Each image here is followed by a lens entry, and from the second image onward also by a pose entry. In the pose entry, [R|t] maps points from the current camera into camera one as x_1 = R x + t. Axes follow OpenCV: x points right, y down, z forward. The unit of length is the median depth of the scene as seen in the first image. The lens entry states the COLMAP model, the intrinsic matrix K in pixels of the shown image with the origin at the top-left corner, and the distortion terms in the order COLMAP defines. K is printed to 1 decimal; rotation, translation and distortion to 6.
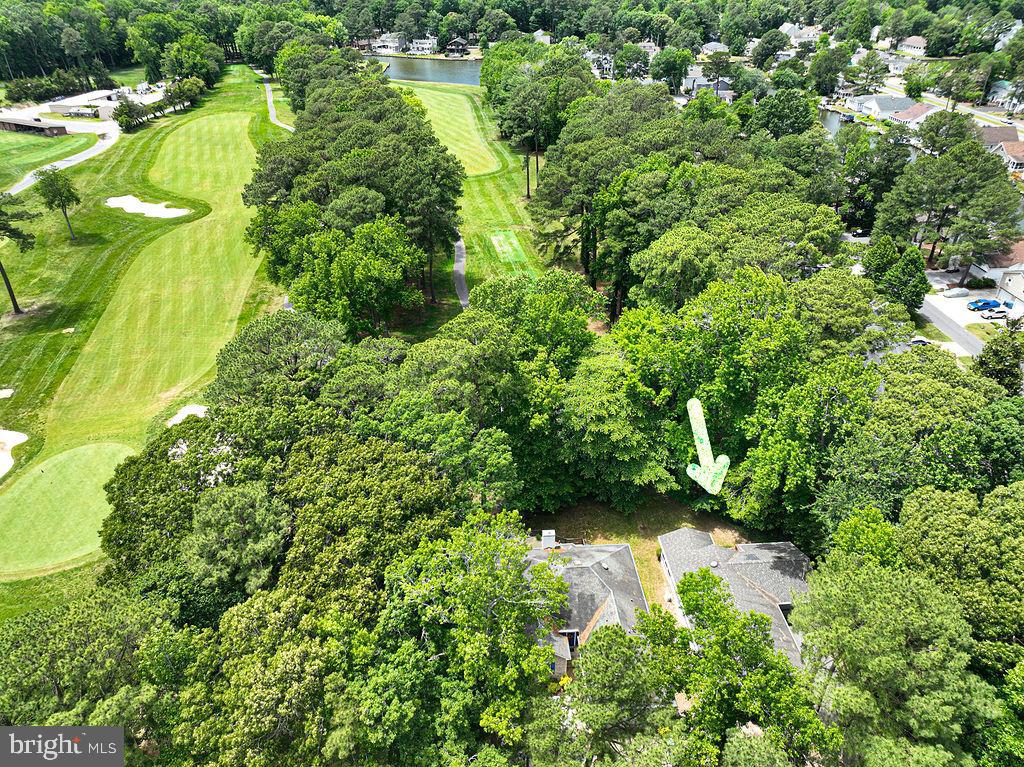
lens RADIAL K [[712.5, 0, 501.4], [0, 712.5, 388.3], [0, 0, 1]] dist [-0.003312, 0.030319]
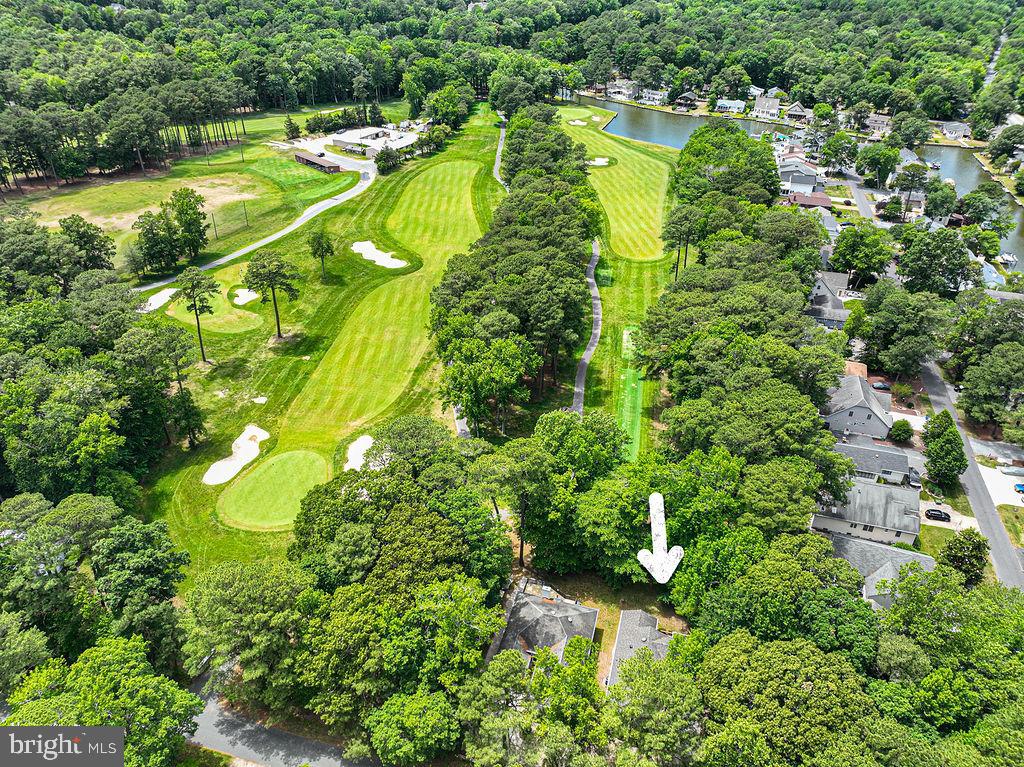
lens RADIAL K [[742.7, 0, 508.9], [0, 742.7, 372.6], [0, 0, 1]] dist [0.002607, 0.006130]
pose [[0.943810, 0.197201, -0.265207, 0.179833], [-0.200365, 0.979601, 0.015353, -0.146307], [0.262825, 0.038648, 0.964069, -0.328427]]
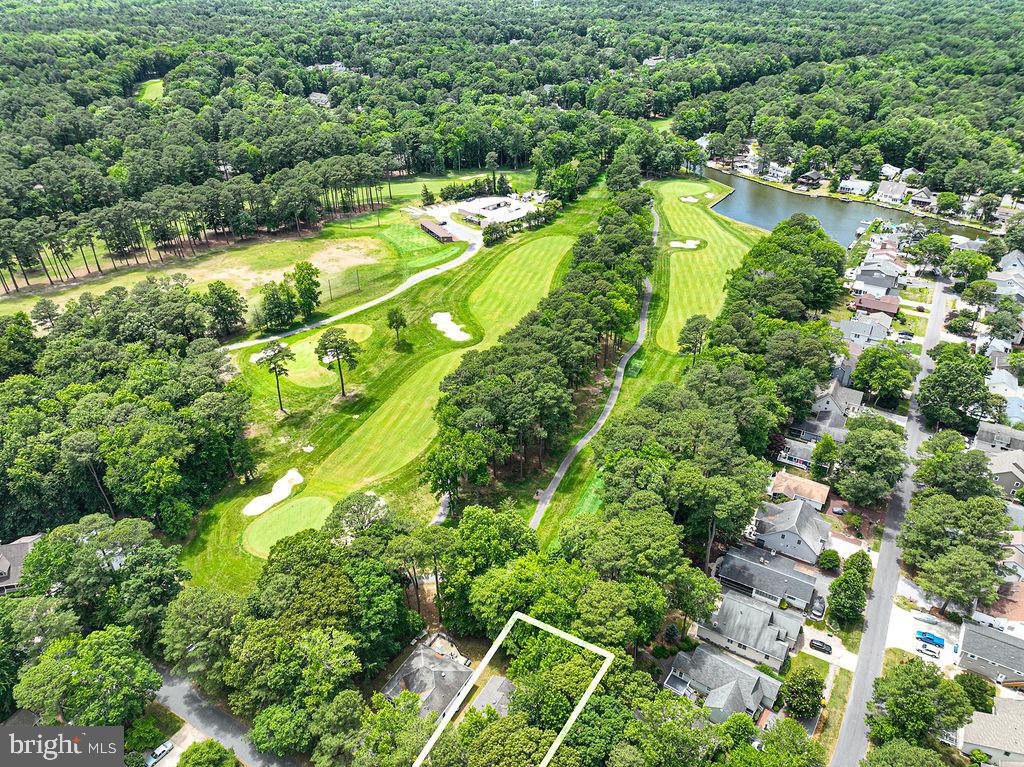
lens RADIAL K [[721.9, 0, 516.0], [0, 721.9, 383.0], [0, 0, 1]] dist [-0.001981, 0.017811]
pose [[0.825278, 0.297604, -0.479946, 0.548332], [-0.301691, 0.950774, 0.070791, -0.385981], [0.477388, 0.086373, 0.874437, -0.394652]]
